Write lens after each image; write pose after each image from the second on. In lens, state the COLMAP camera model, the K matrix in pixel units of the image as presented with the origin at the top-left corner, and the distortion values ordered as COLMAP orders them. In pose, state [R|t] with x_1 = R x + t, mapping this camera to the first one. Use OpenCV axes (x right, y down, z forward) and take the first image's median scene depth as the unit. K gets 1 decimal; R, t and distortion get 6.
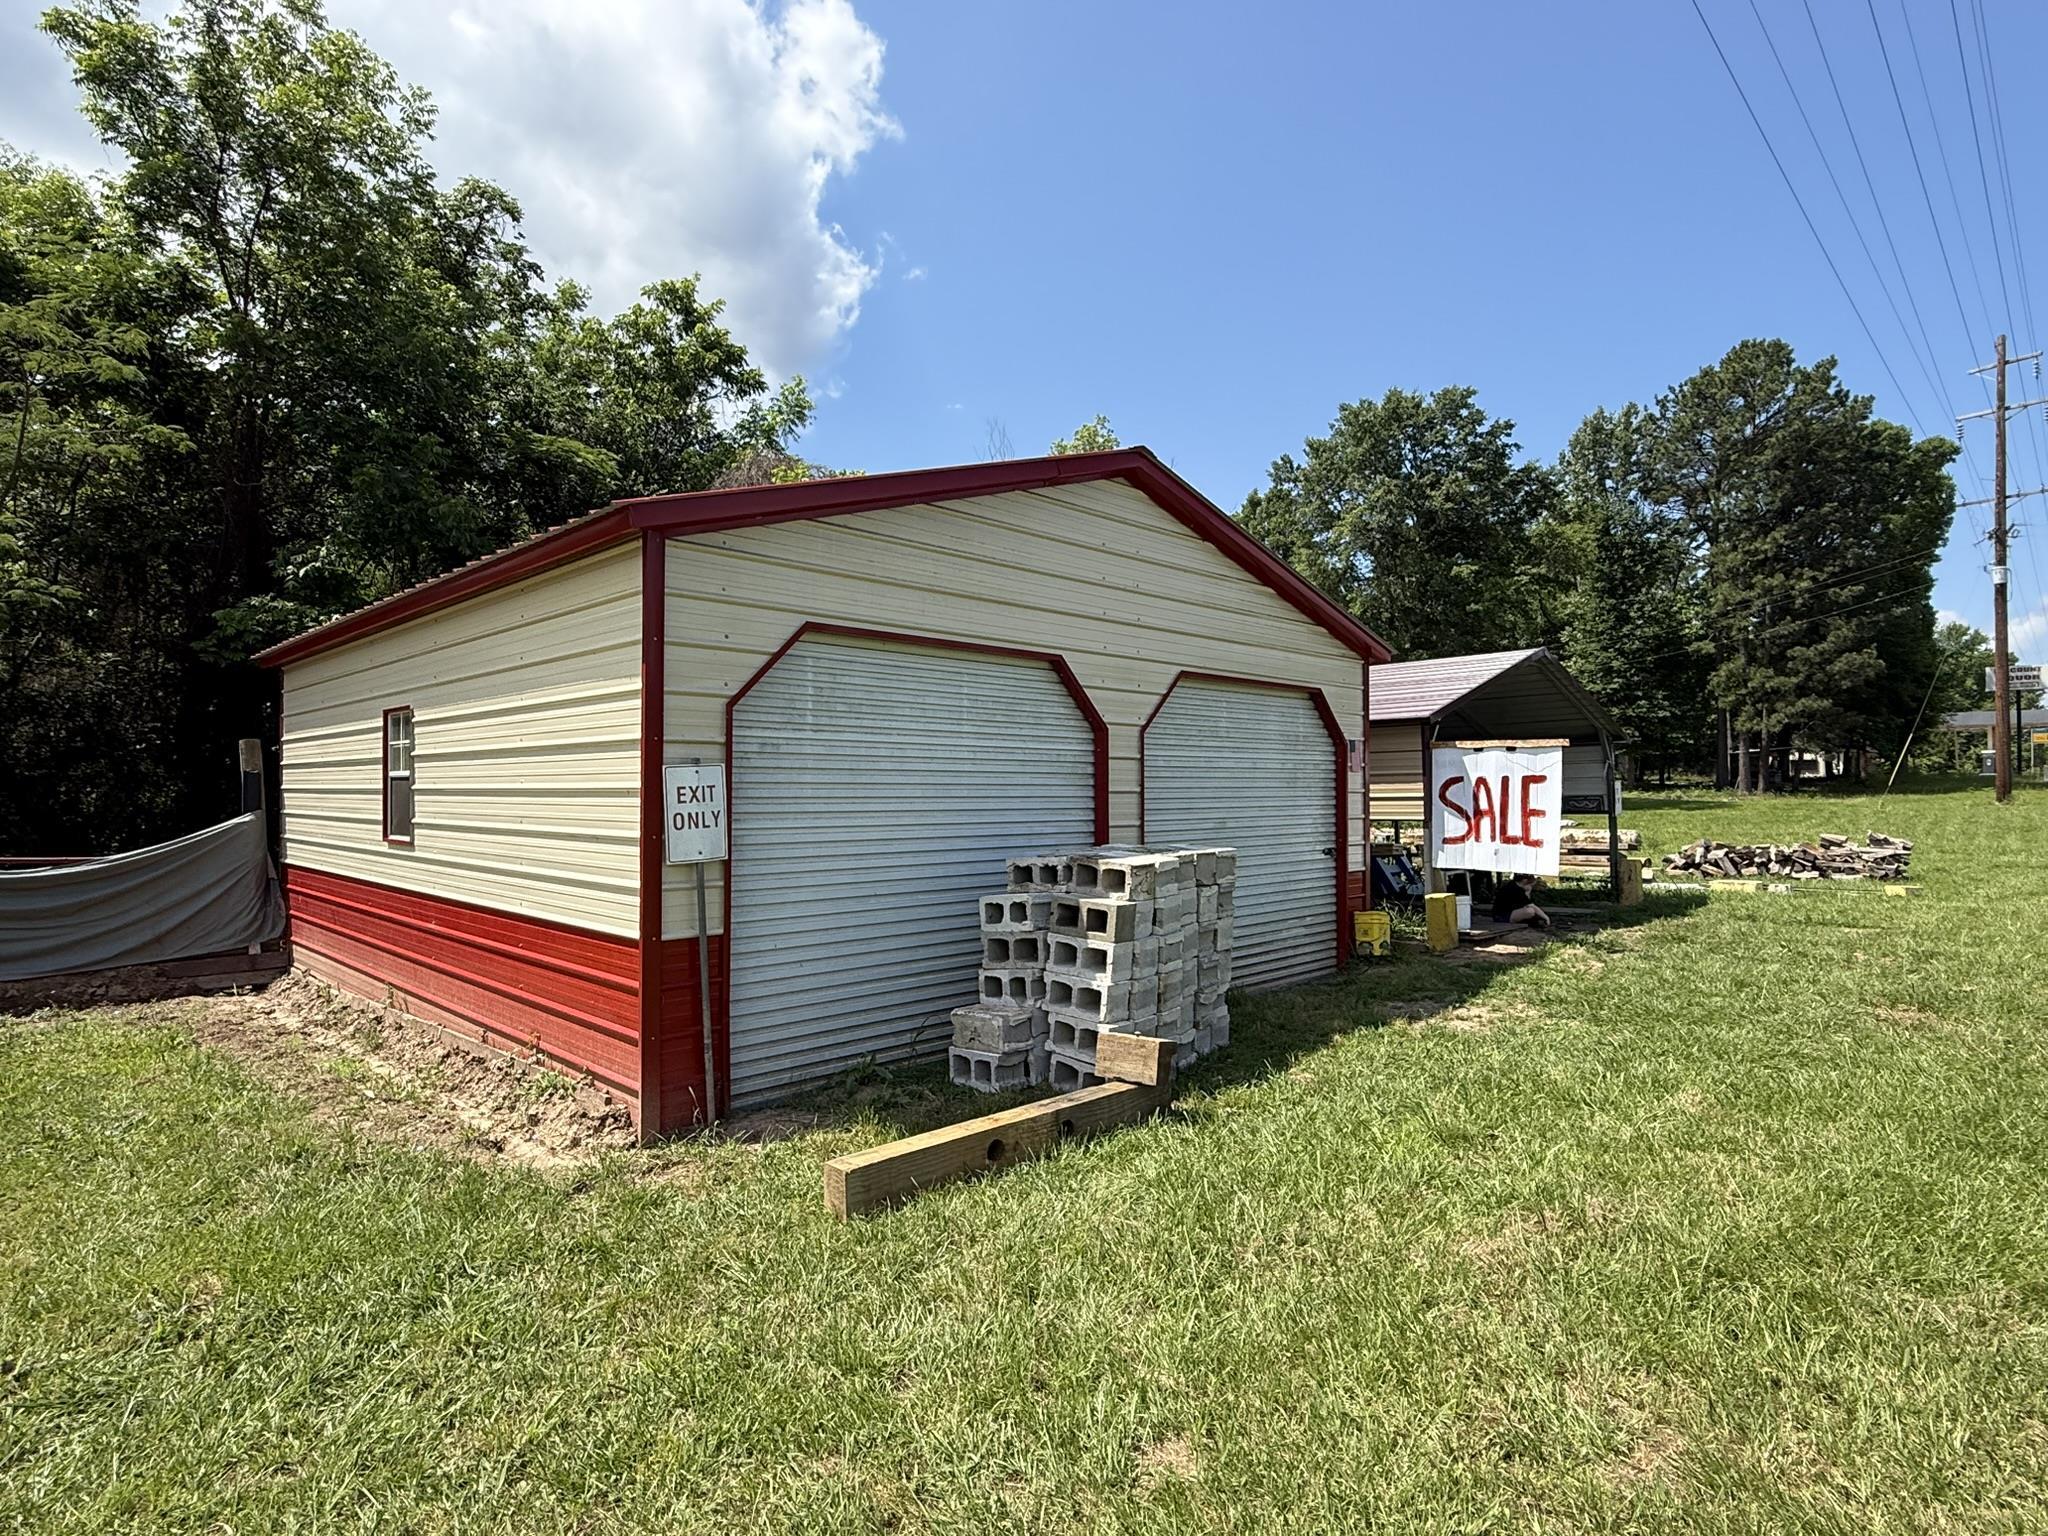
lens RADIAL K [[1091.6, 0, 1026.4], [0, 1091.6, 764.1], [0, 0, 1]] dist [-0.000114, -0.000100]
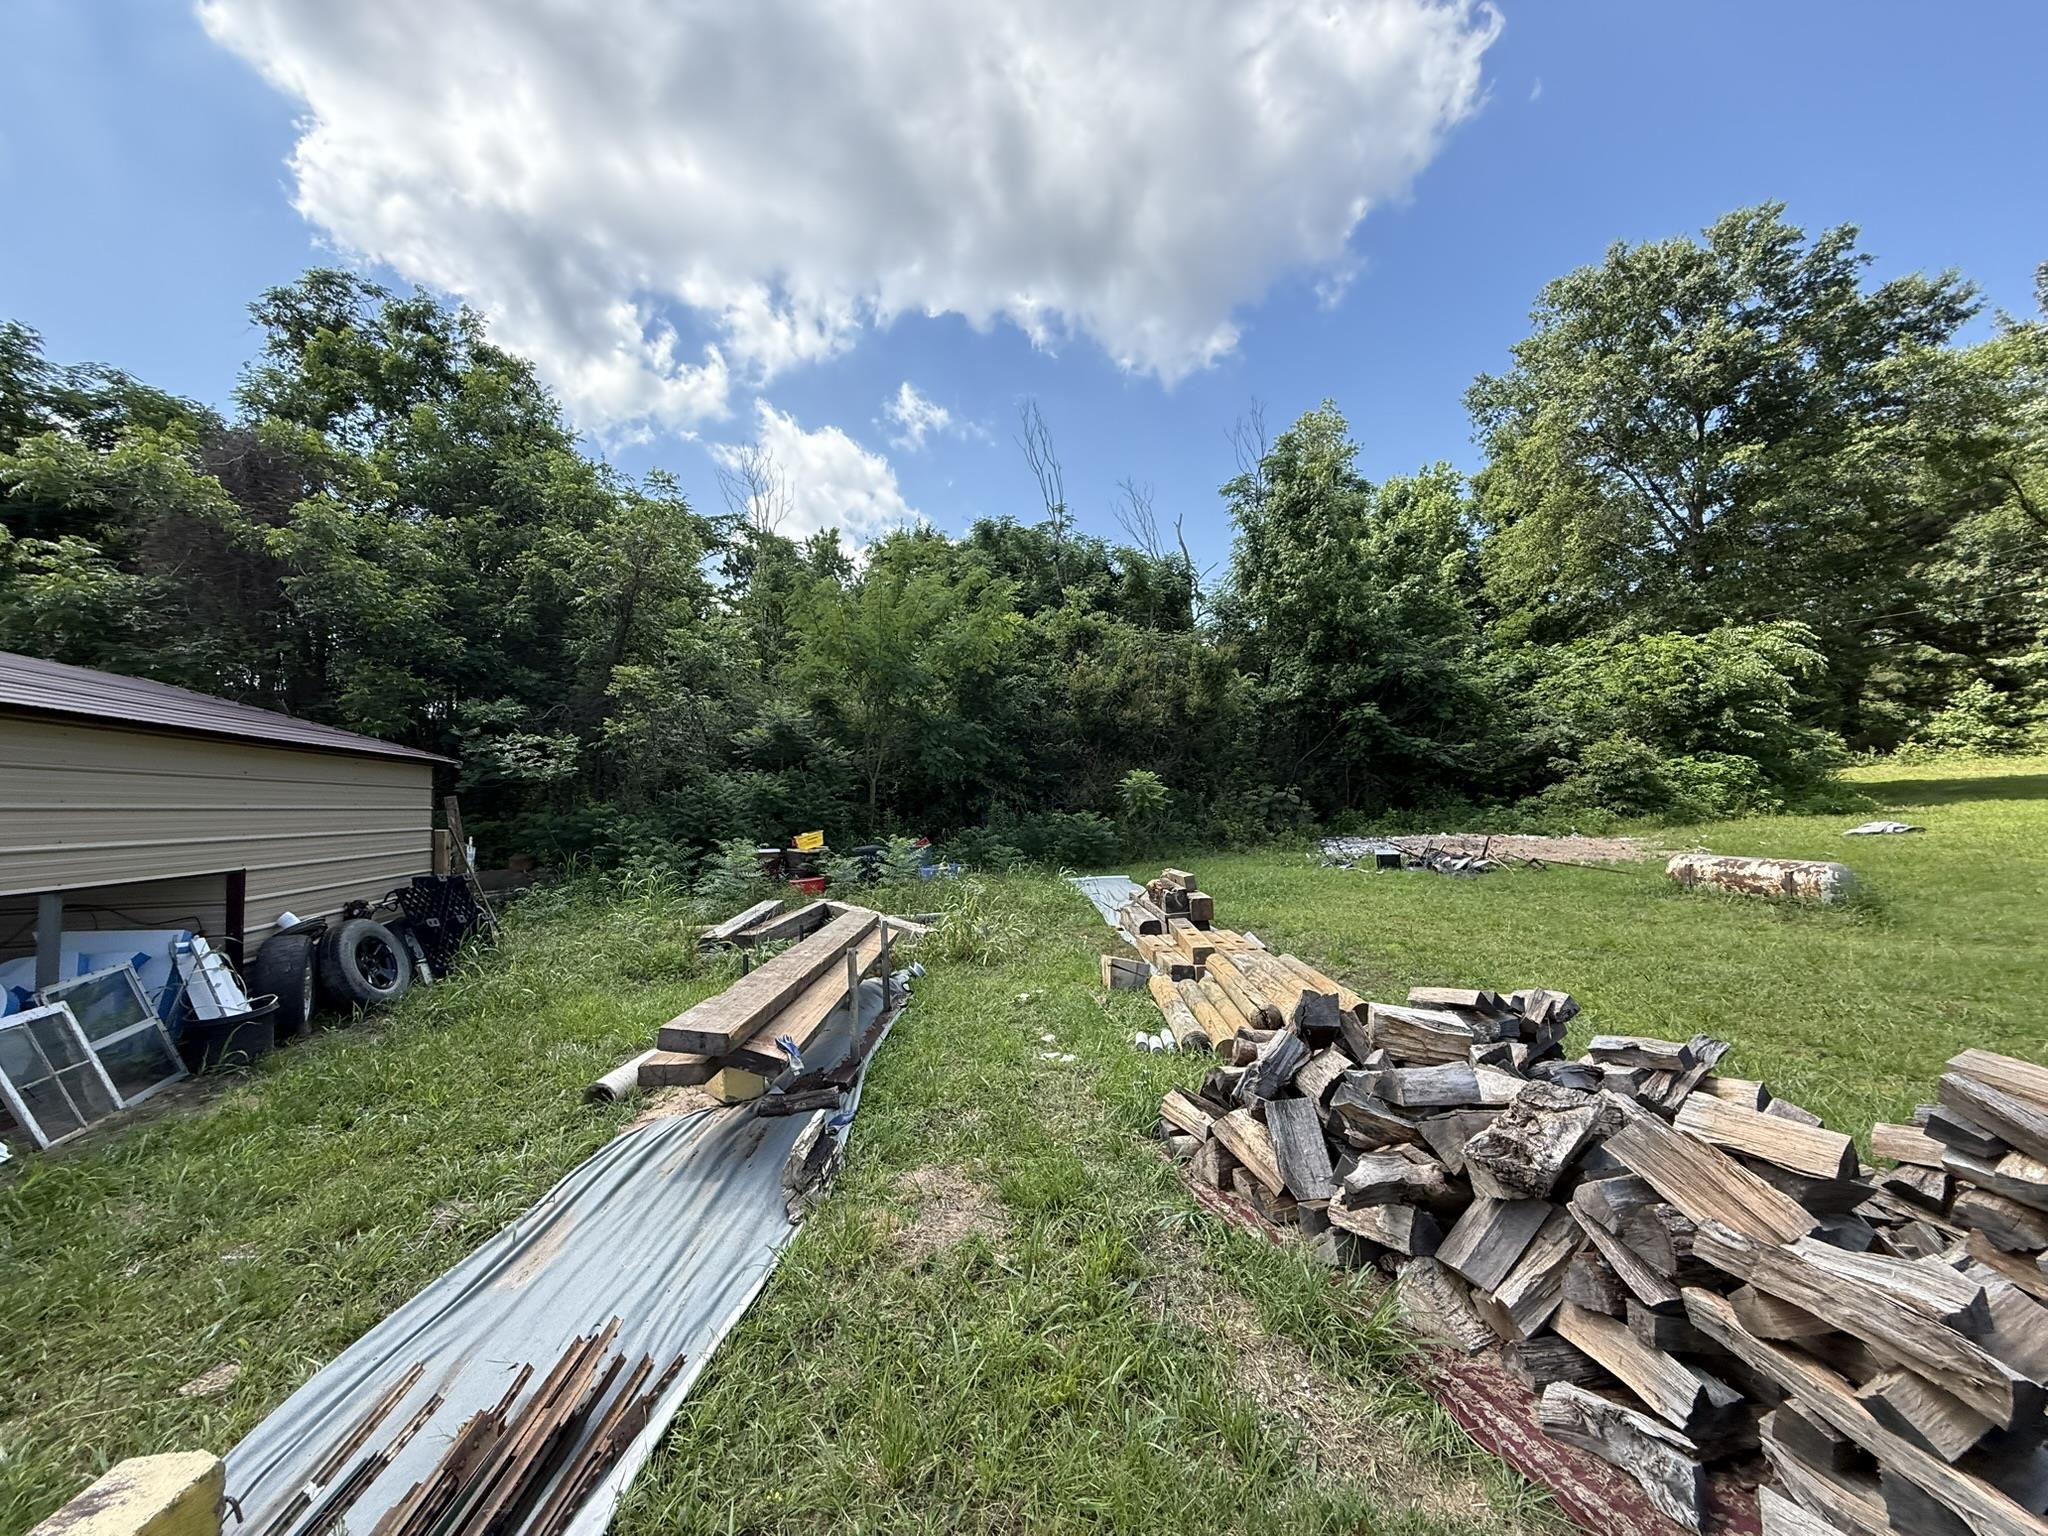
lens RADIAL K [[813.2, 0, 1017.7], [0, 813.2, 764.2], [0, 0, 1]] dist [0.003096, -0.000245]
pose [[0.860596, -0.038533, -0.507829, 0.292087], [0.037945, 0.999213, -0.011514, 0.007909], [0.507873, -0.009361, 0.861381, 0.358708]]
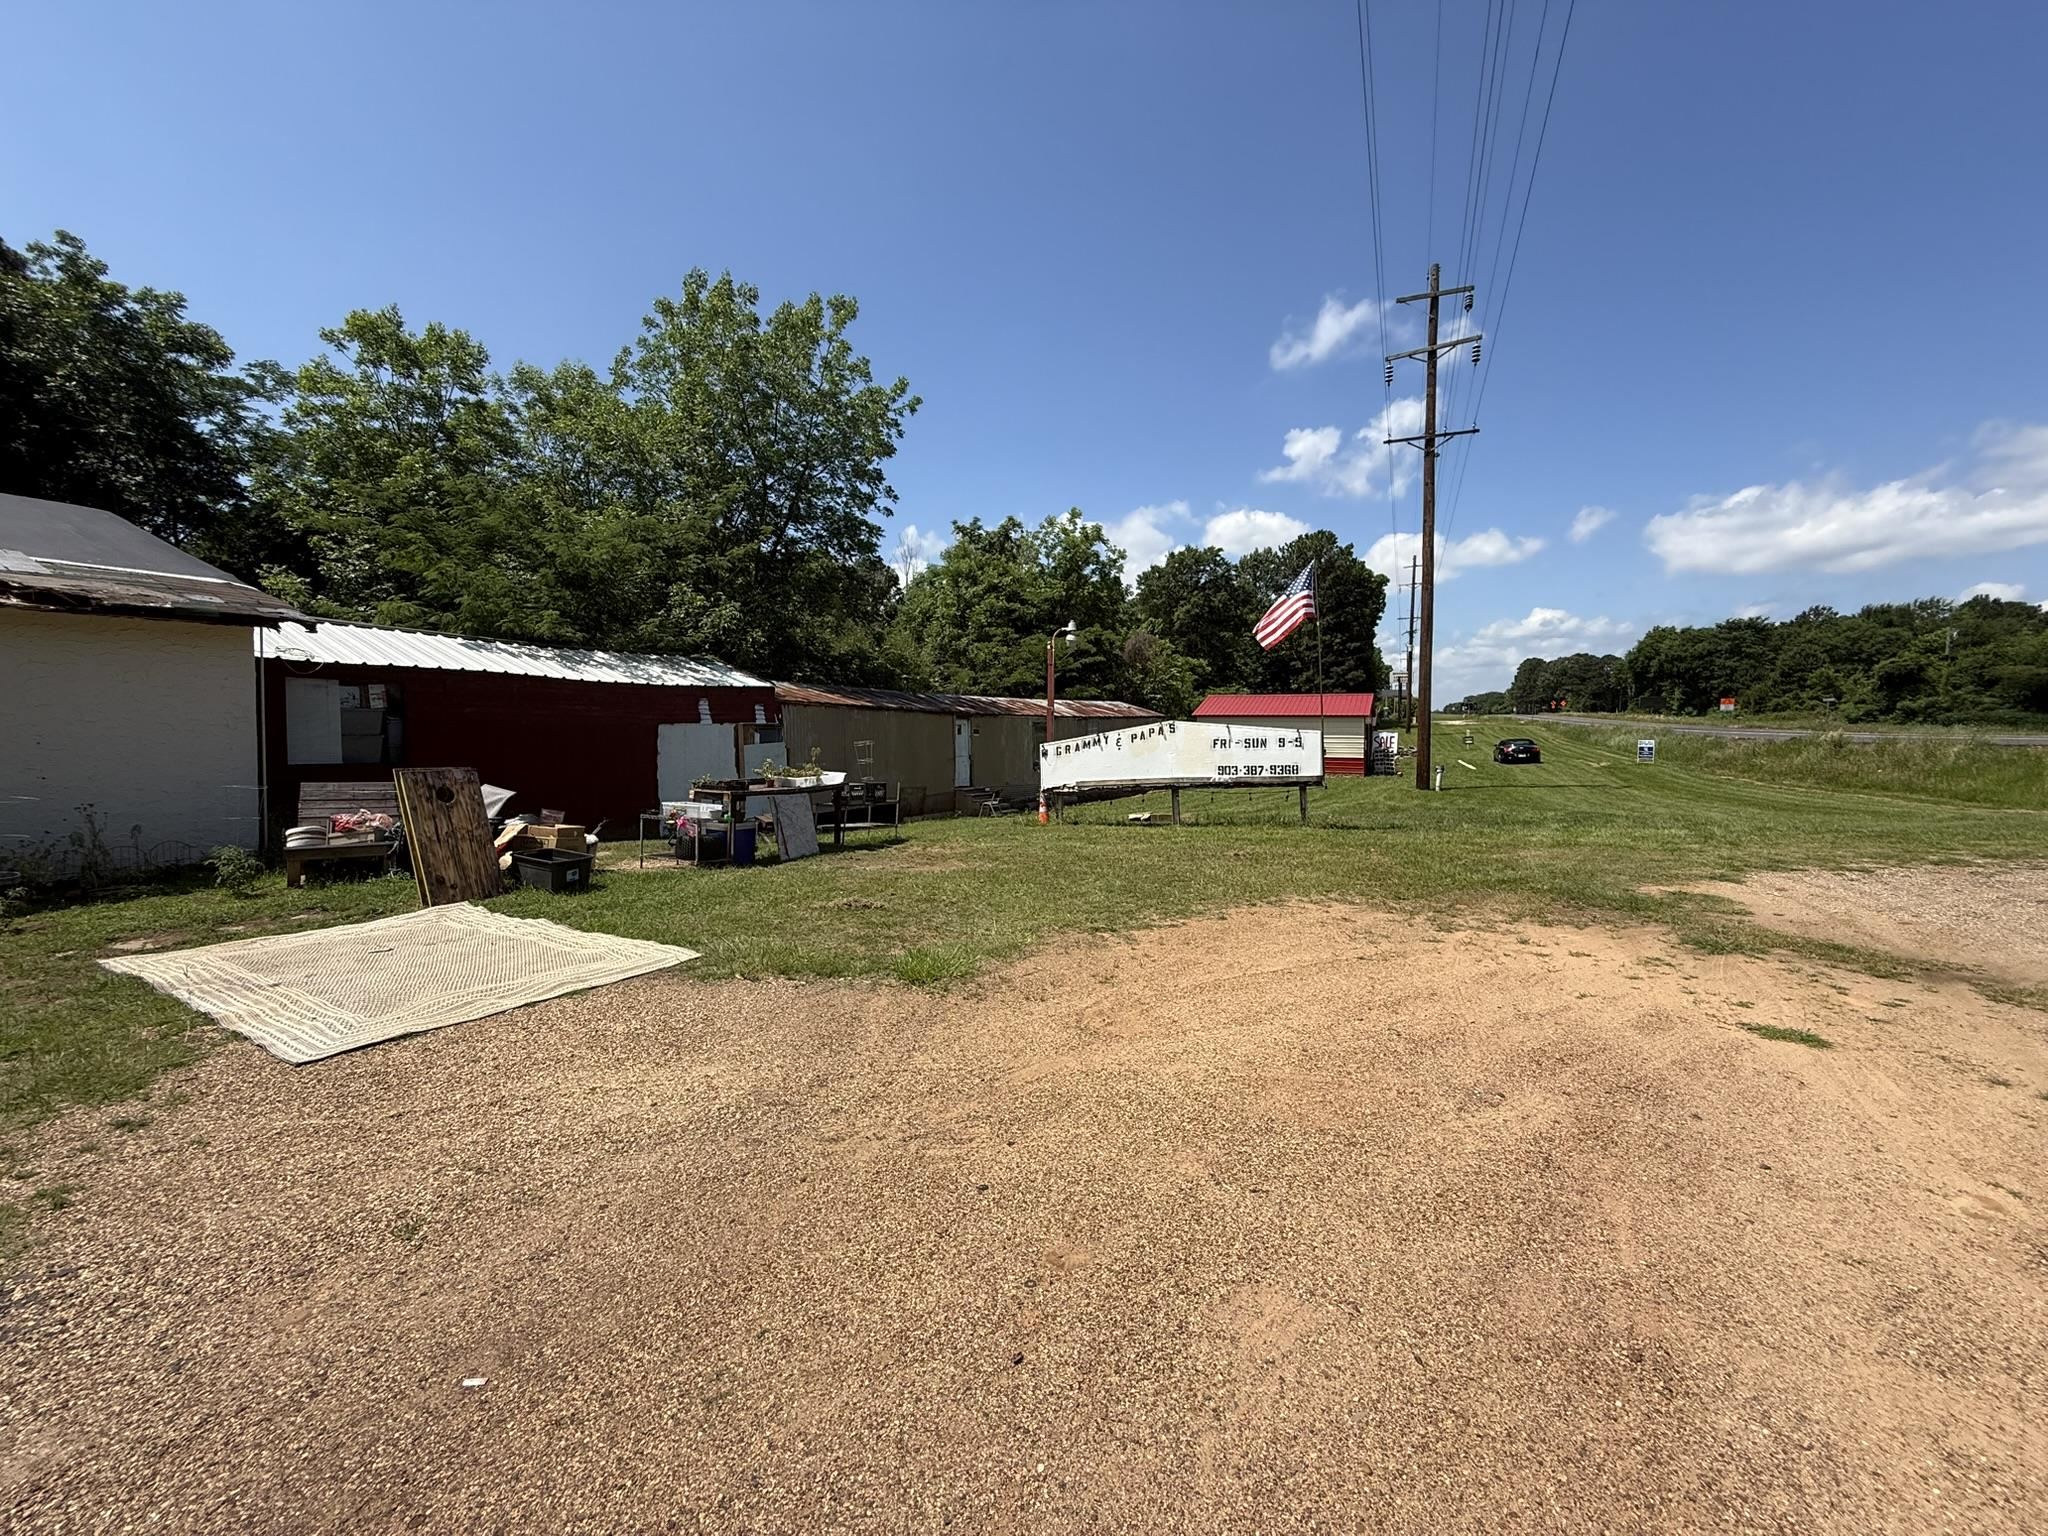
lens RADIAL K [[813.0, 0, 1016.8], [0, 813.0, 763.1], [0, 0, 1]] dist [-0.000261, 0.000055]
pose [[0.945072, -0.016589, 0.326440, -0.660866], [-0.009403, 0.996918, 0.077885, -0.039188], [-0.326726, -0.076676, 0.942004, -0.567921]]
